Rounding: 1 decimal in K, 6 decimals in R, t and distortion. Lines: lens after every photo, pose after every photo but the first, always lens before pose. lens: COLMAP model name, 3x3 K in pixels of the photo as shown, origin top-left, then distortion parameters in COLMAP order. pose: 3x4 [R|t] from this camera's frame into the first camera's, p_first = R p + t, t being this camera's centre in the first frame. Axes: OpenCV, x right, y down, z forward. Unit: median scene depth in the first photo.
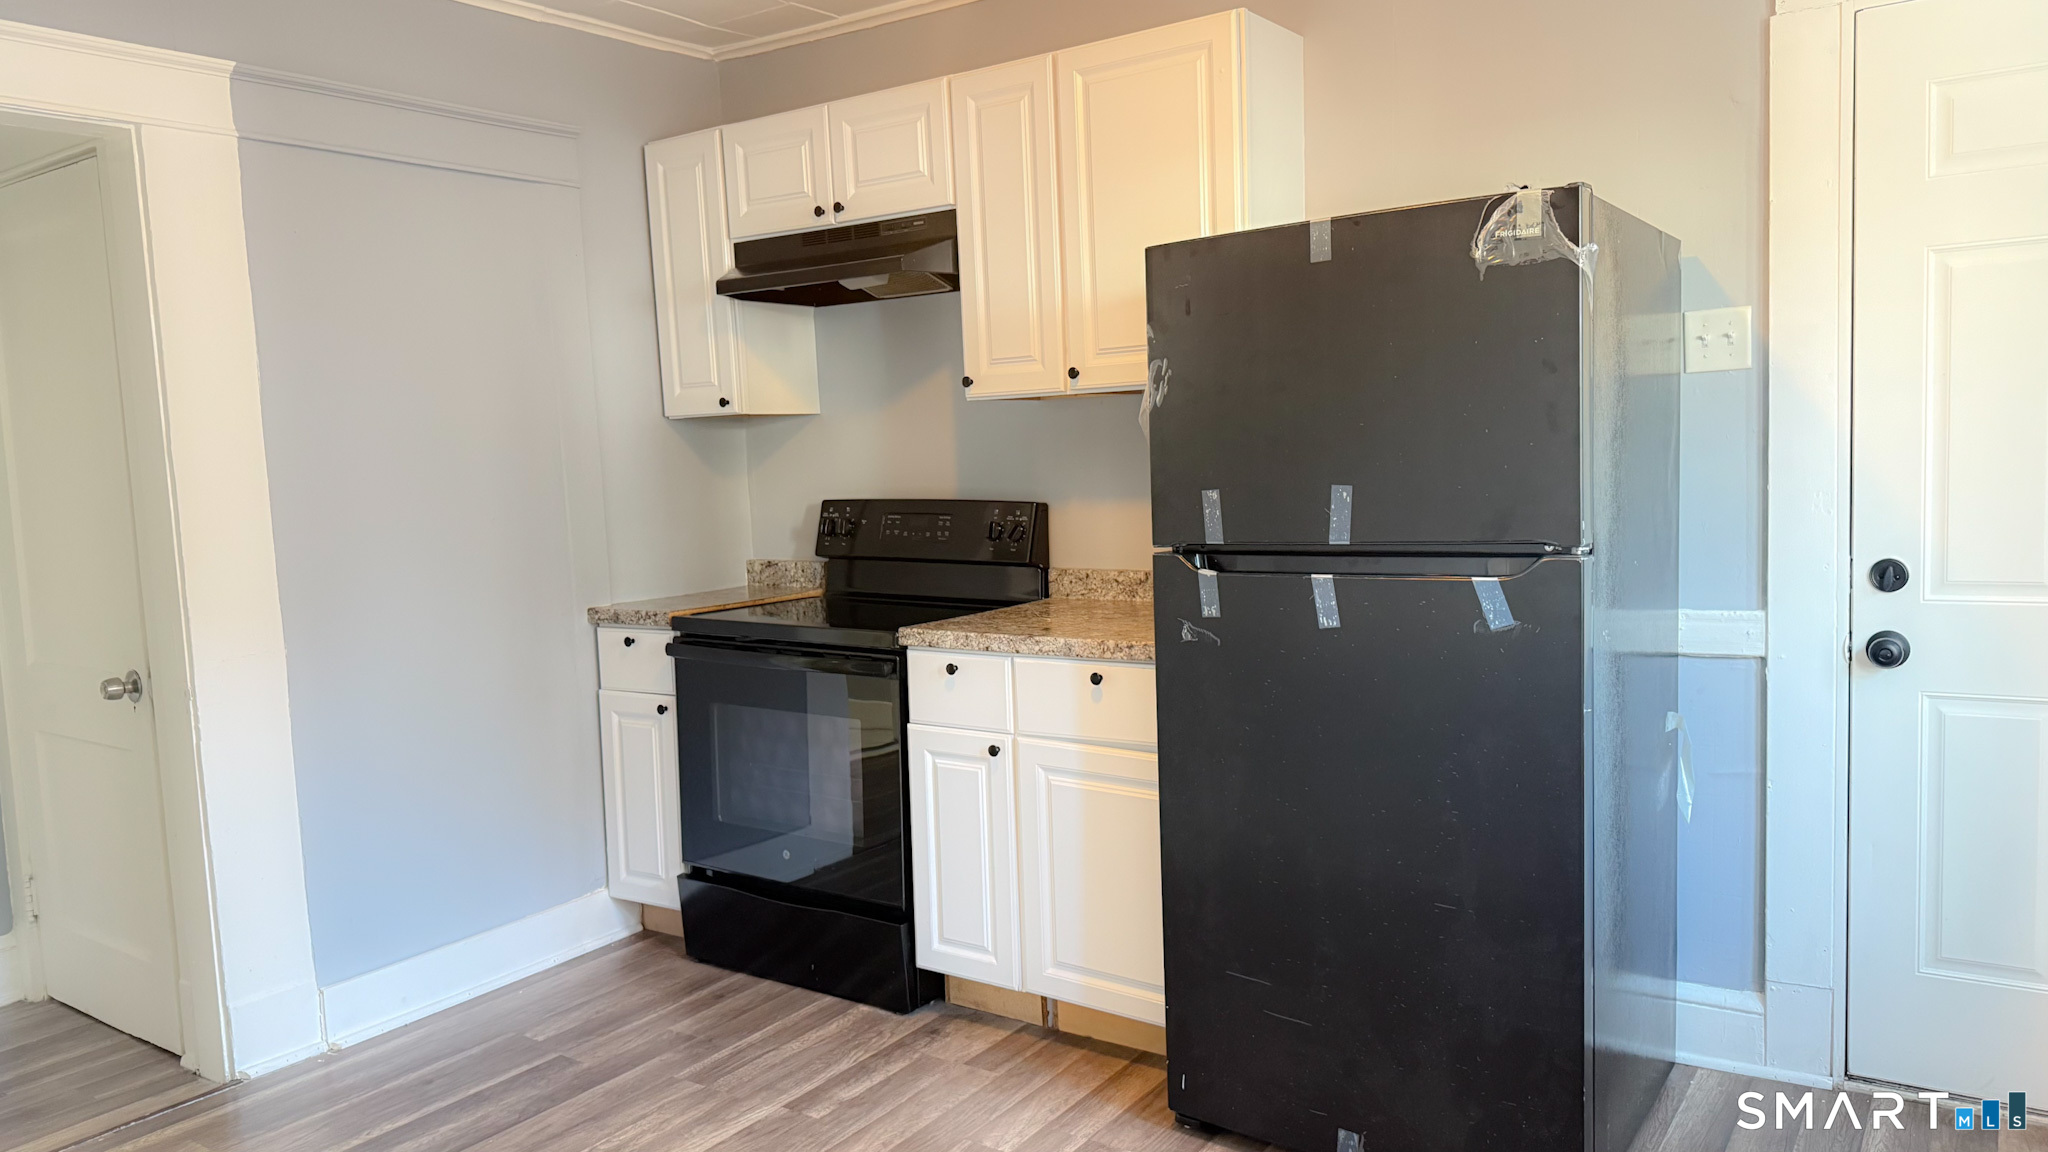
lens RADIAL K [[1429.8, 0, 1028.2], [0, 1429.8, 568.7], [0, 0, 1]] dist [0.025376, 0.003488]
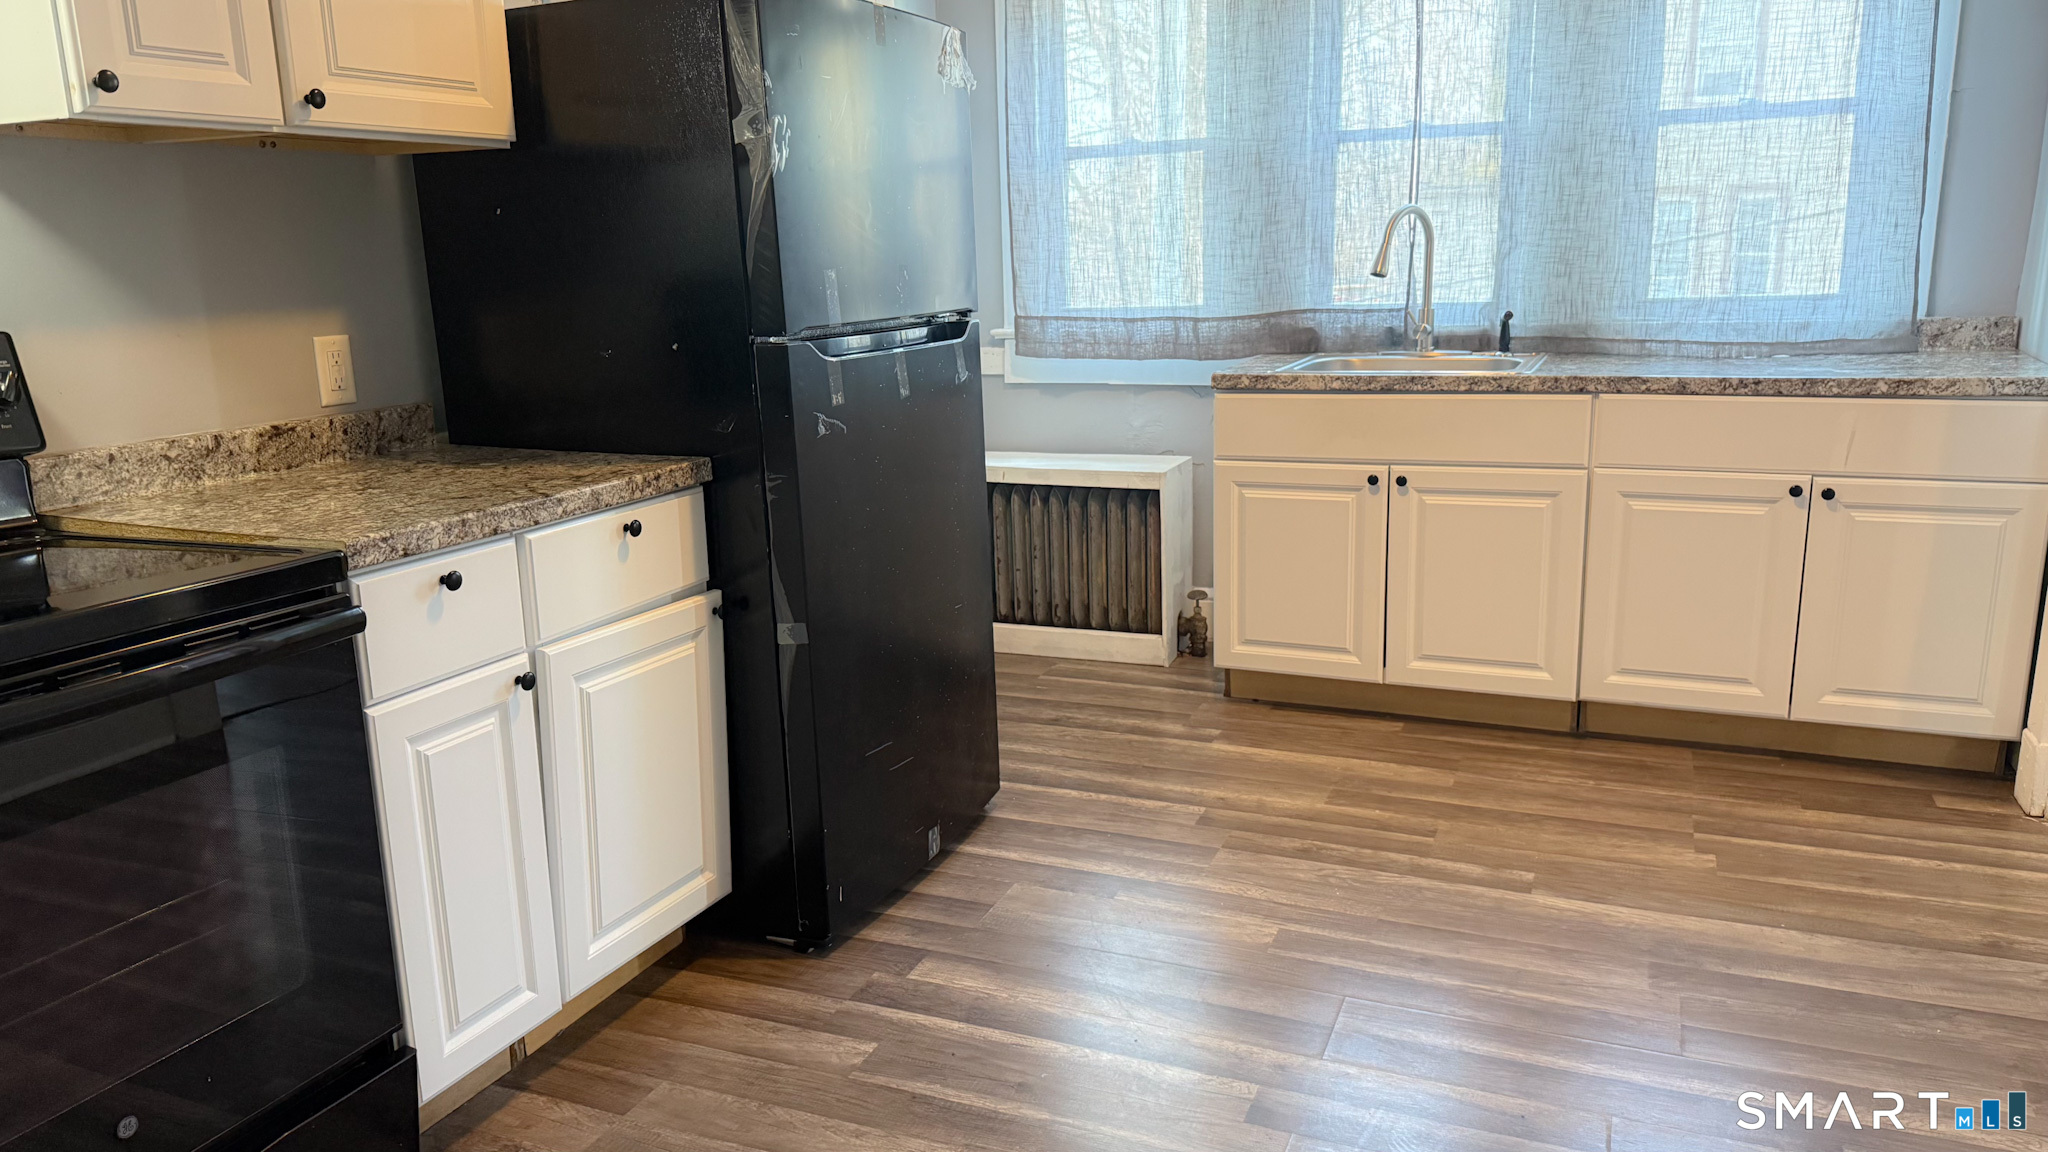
lens RADIAL K [[1429.8, 0, 1017.8], [0, 1429.8, 582.7], [0, 0, 1]] dist [0.025376, 0.003488]
pose [[-0.199713, -0.175395, 0.964029, -0.725075], [0.115342, 0.972801, 0.200886, -0.025241], [-0.973042, 0.151313, -0.174051, 0.912417]]
